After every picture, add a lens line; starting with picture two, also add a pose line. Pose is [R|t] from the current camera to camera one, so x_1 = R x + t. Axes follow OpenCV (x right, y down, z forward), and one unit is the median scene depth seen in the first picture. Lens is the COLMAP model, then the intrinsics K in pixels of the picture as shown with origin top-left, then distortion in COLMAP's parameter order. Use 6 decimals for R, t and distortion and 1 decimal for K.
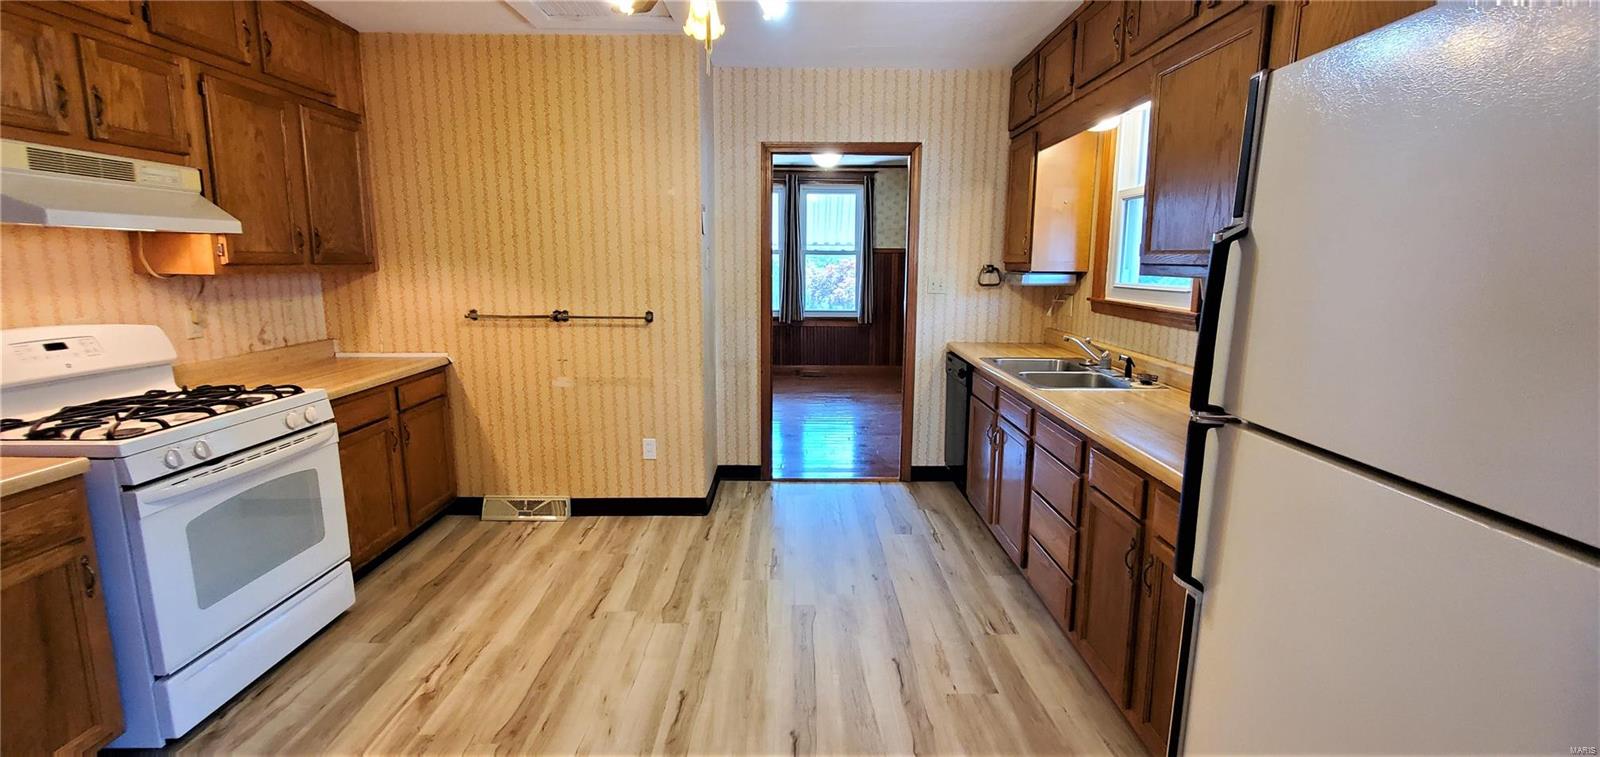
lens RADIAL K [[638.0, 0, 801.2], [0, 638.0, 360.8], [0, 0, 1]] dist [0.000533, -0.000035]
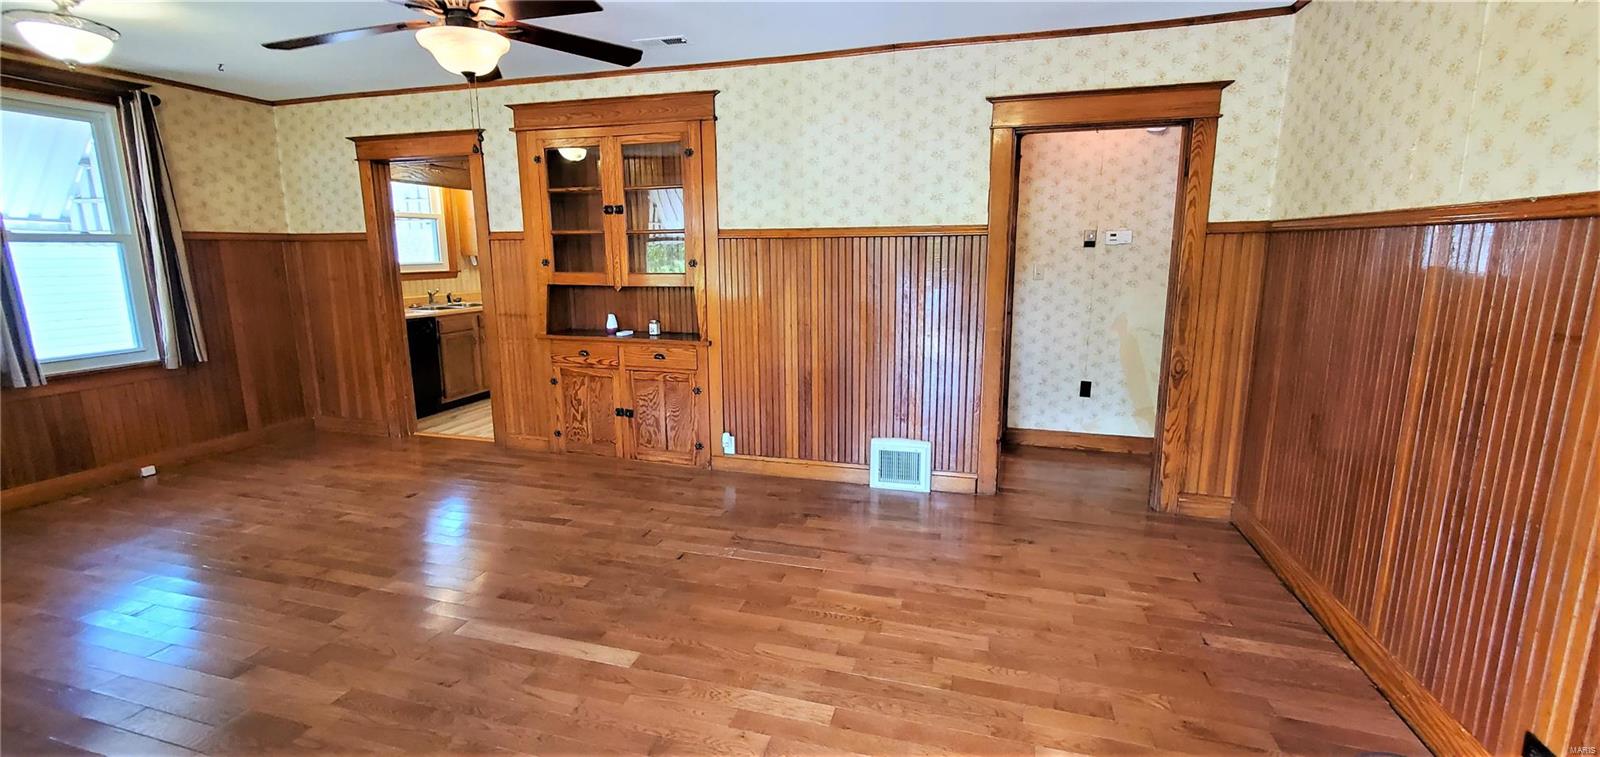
lens RADIAL K [[635.0, 0, 800.3], [0, 635.0, 360.7], [0, 0, 1]] dist [-0.000232, -0.000056]
pose [[-0.959886, -0.051278, 0.275662, -1.060701], [0.040761, 0.947172, 0.318125, -0.361673], [-0.277412, 0.316600, -0.907087, 2.265642]]
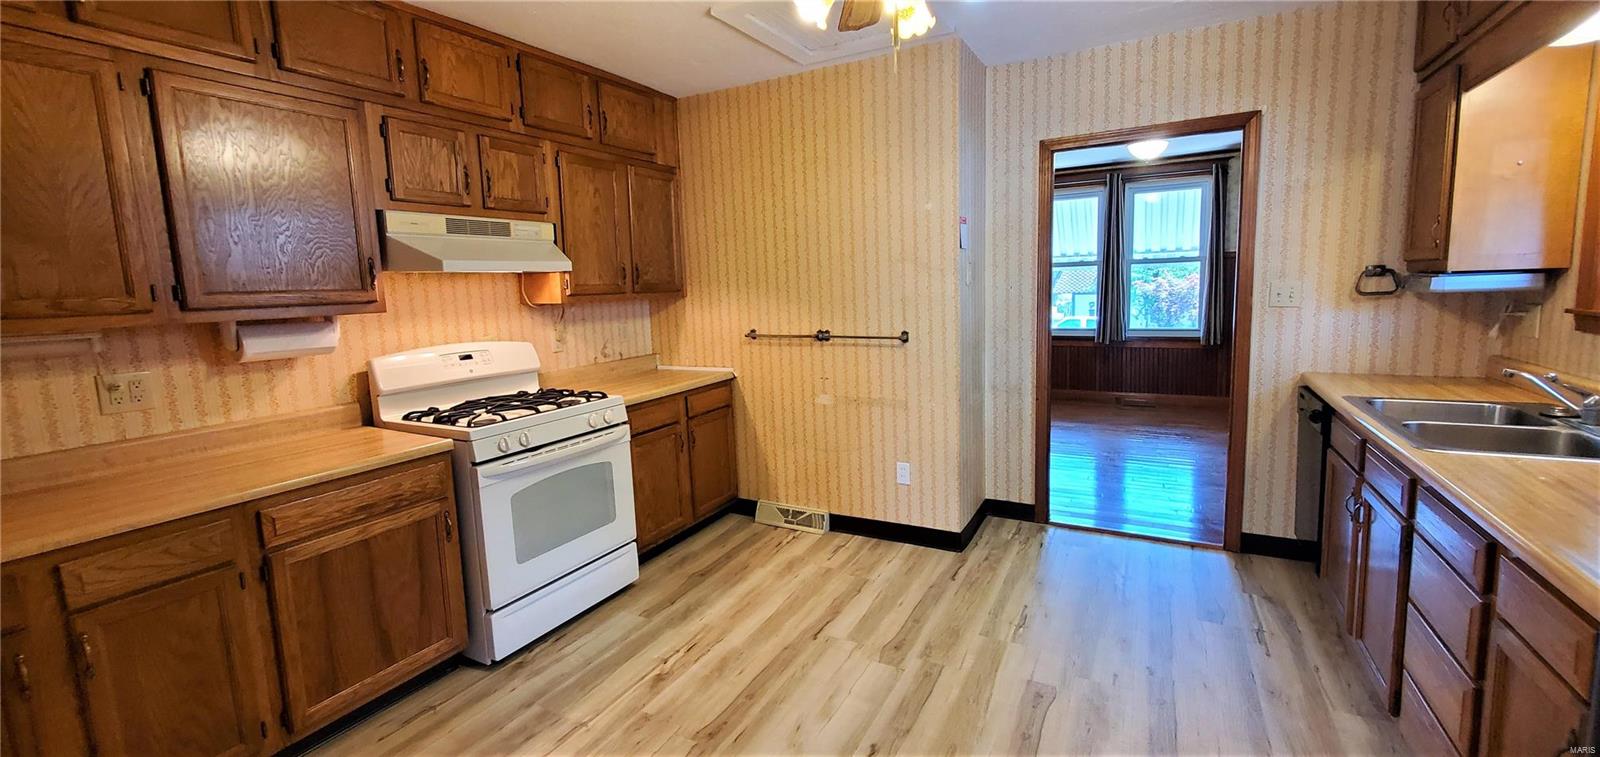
lens RADIAL K [[638.0, 0, 801.2], [0, 638.0, 360.8], [0, 0, 1]] dist [0.000533, -0.000035]
pose [[0.870830, 0.022556, -0.491066, 0.102368], [-0.036101, 0.999184, -0.018123, -0.009334], [0.490256, 0.033510, 0.870934, 0.082298]]
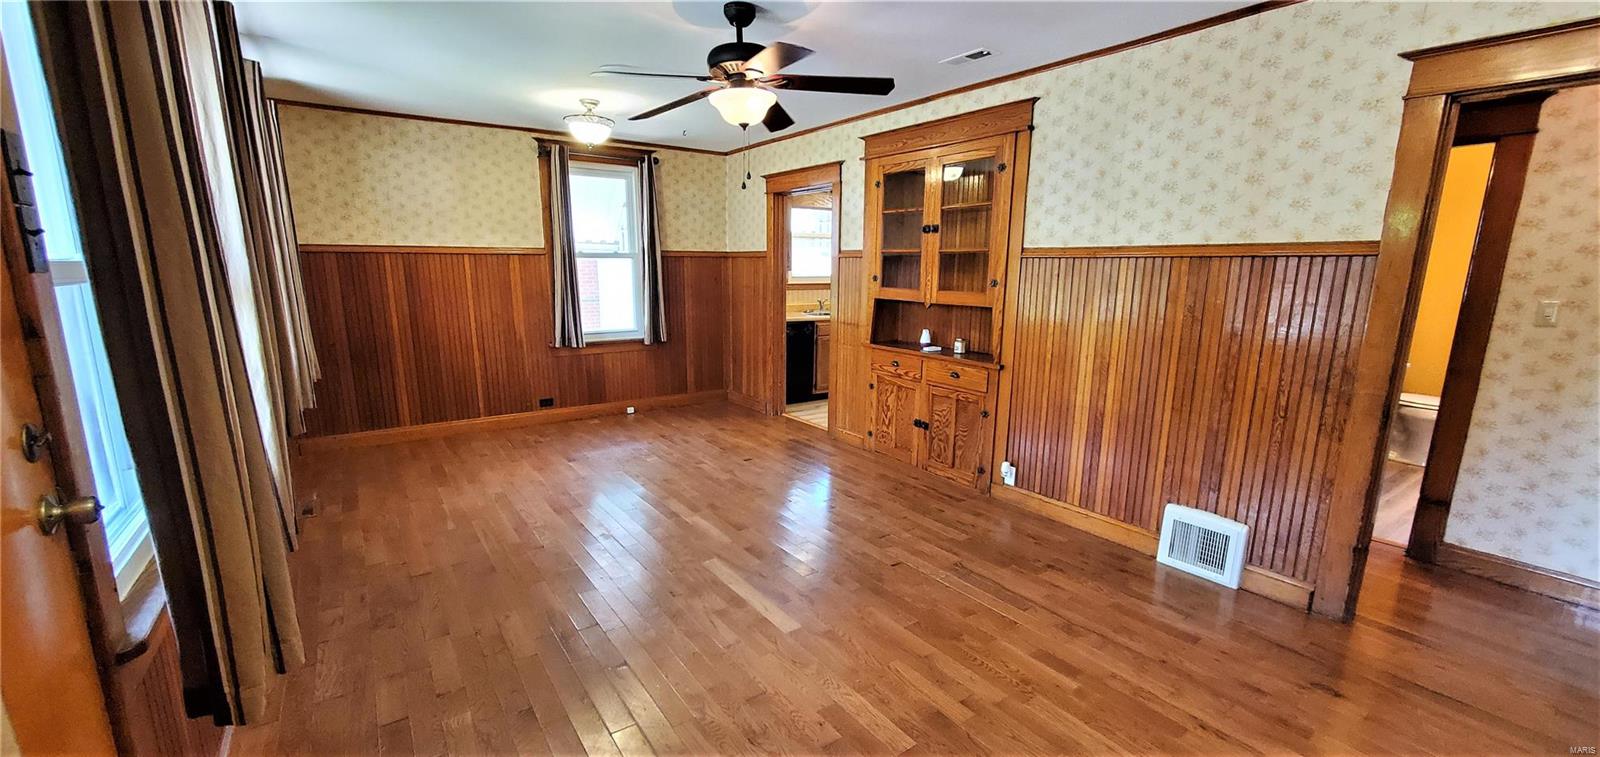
lens RADIAL K [[637.0, 0, 799.5], [0, 637.0, 399.3], [0, 0, 1]] dist [0.001130, -0.000119]
pose [[-0.569389, -0.182795, 0.801488, -1.290462], [0.116857, 0.947067, 0.299014, -0.351967], [-0.813721, 0.263914, -0.517888, 2.130315]]
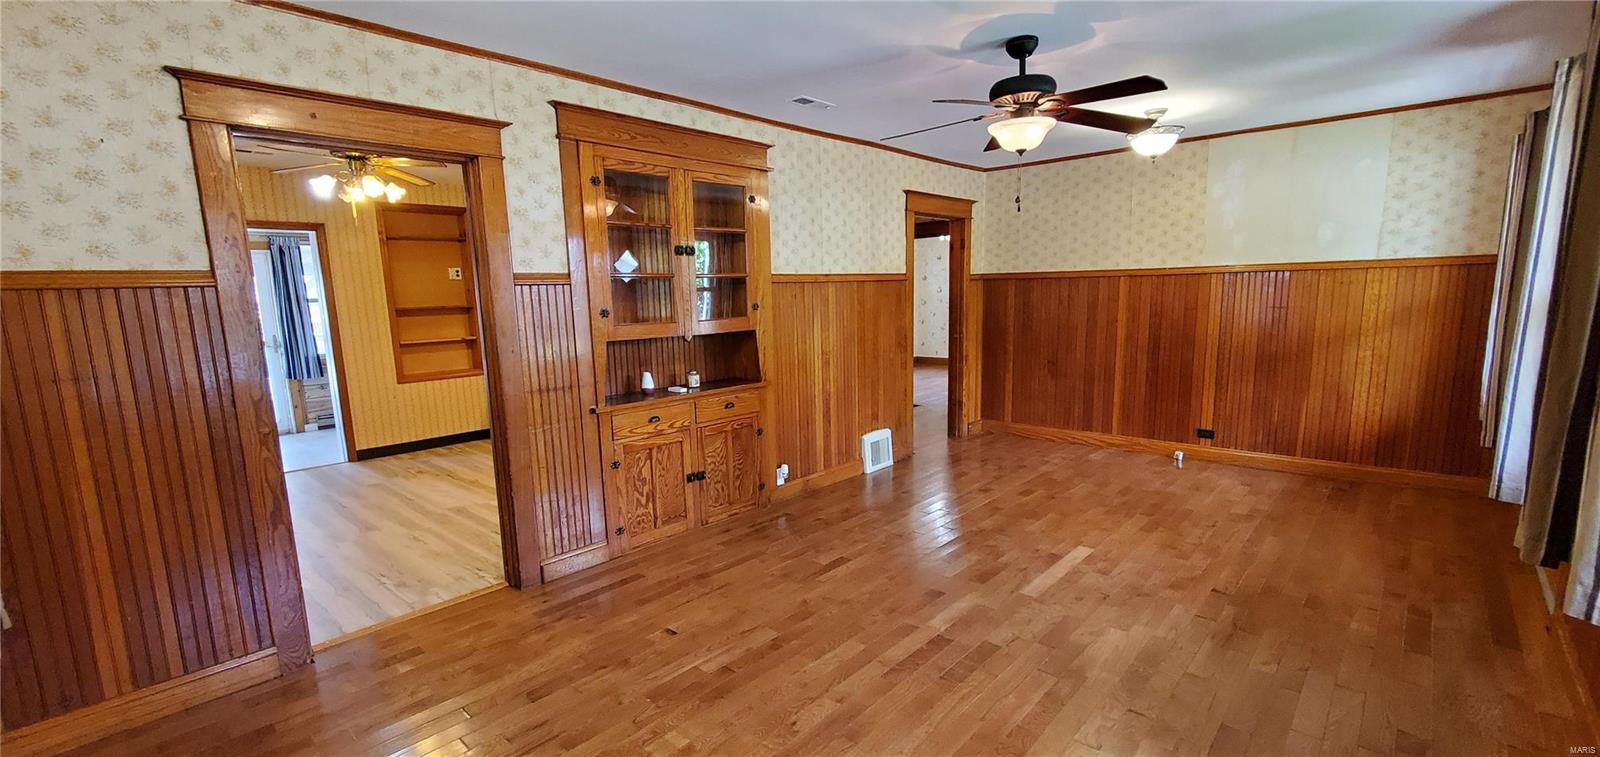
lens RADIAL K [[673.2, 0, 799.7], [0, 673.2, 400.7], [0, 0, 1]] dist [-0.000516, -0.000040]
pose [[-0.682902, 0.128592, -0.719103, 0.330770], [-0.094474, 0.960572, 0.261490, -0.336969], [0.724376, 0.246509, -0.643827, 2.122904]]
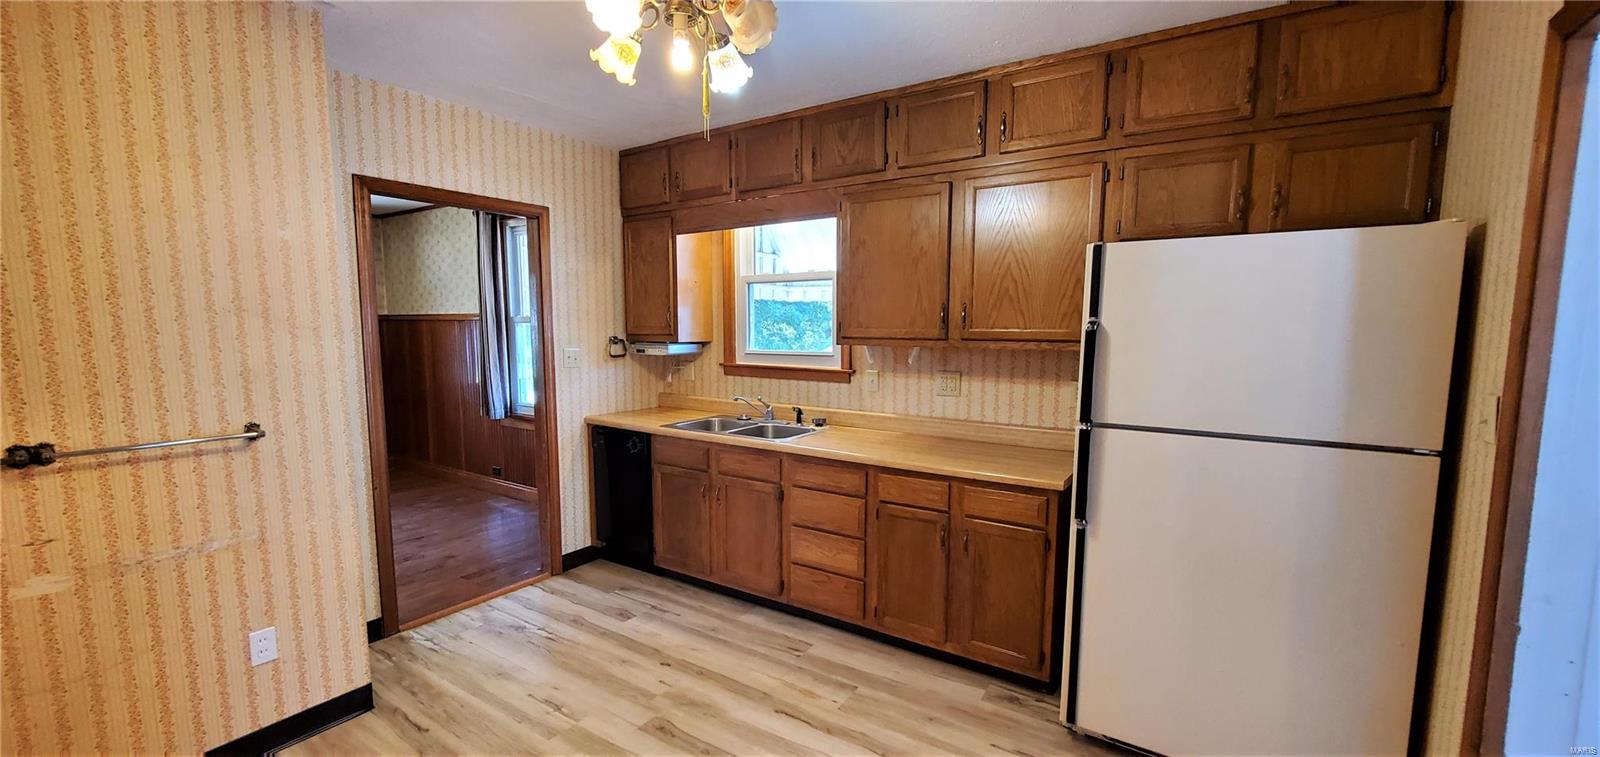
lens RADIAL K [[637.0, 0, 799.5], [0, 637.0, 399.3], [0, 0, 1]] dist [0.001130, -0.000119]
pose [[0.559116, -0.099570, 0.823089, -0.449917], [0.129352, 0.991081, 0.032024, -0.052161], [-0.818936, 0.088563, 0.567009, 0.220836]]
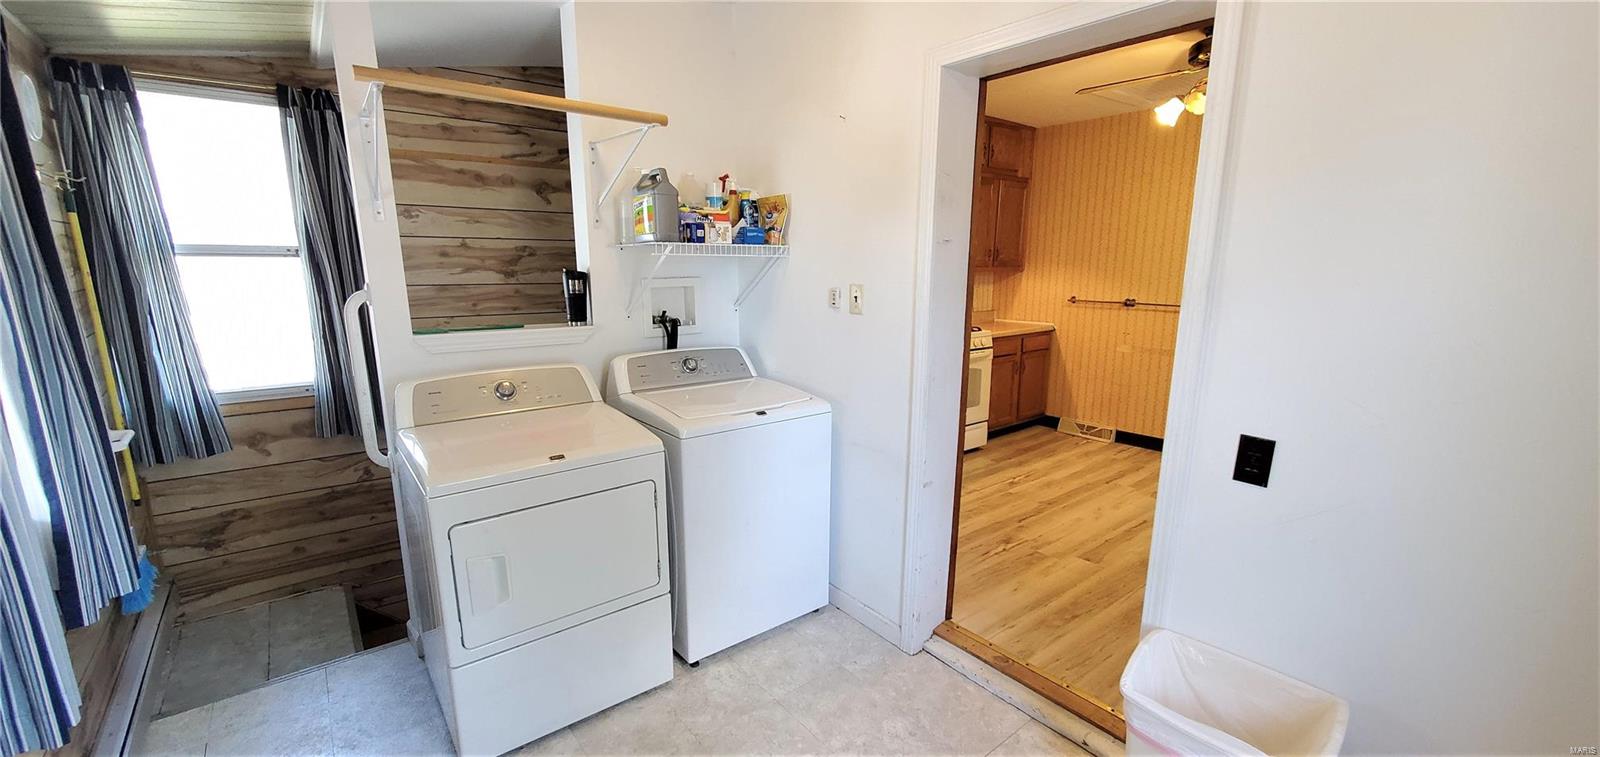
lens RADIAL K [[637.0, 0, 799.5], [0, 637.0, 399.3], [0, 0, 1]] dist [0.001130, -0.000119]
pose [[0.616623, 0.161286, -0.770560, 0.317872], [-0.120586, 0.986589, 0.110007, 0.078995], [0.777968, 0.025086, 0.627803, -0.500400]]
